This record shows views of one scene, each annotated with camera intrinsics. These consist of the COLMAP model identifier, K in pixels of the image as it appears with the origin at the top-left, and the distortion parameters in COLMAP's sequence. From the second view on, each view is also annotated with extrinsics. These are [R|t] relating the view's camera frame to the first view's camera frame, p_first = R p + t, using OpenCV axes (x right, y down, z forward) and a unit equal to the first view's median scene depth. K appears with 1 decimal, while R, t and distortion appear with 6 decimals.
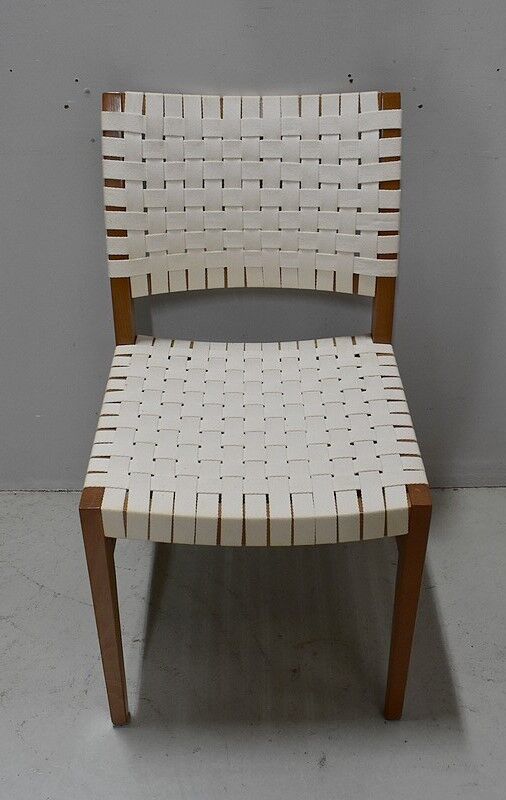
lens RADIAL K [[933.8, 0, 279.2], [0, 933.8, 400.5], [0, 0, 1]] dist [-0.065894, 0.003476]
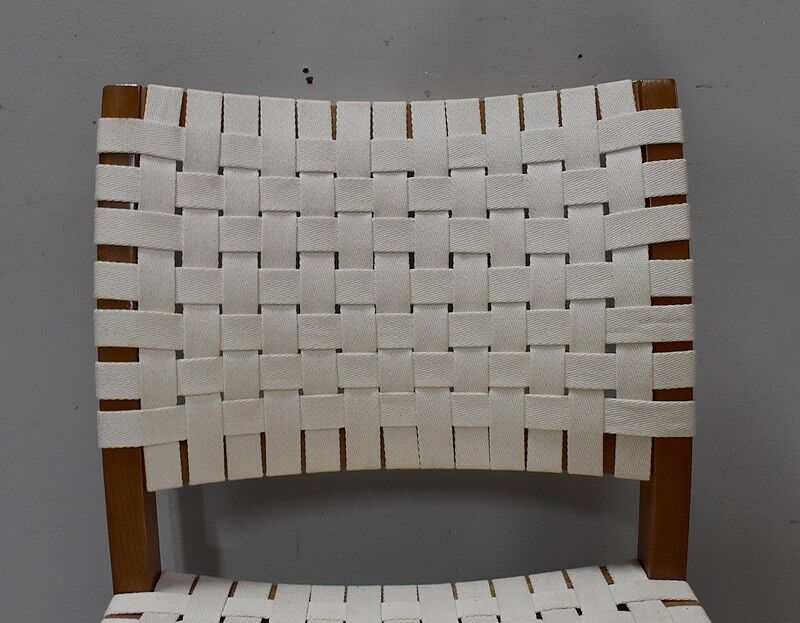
lens RADIAL K [[941.9, 0, 400.0], [0, 941.9, 311.5], [0, 0, 1]] dist [-0.082072, 0.006027]
pose [[0.999774, -0.021170, -0.002035, -0.025463], [0.019178, 0.938799, -0.343931, -0.030231], [0.009192, 0.343814, 0.938993, 0.530211]]
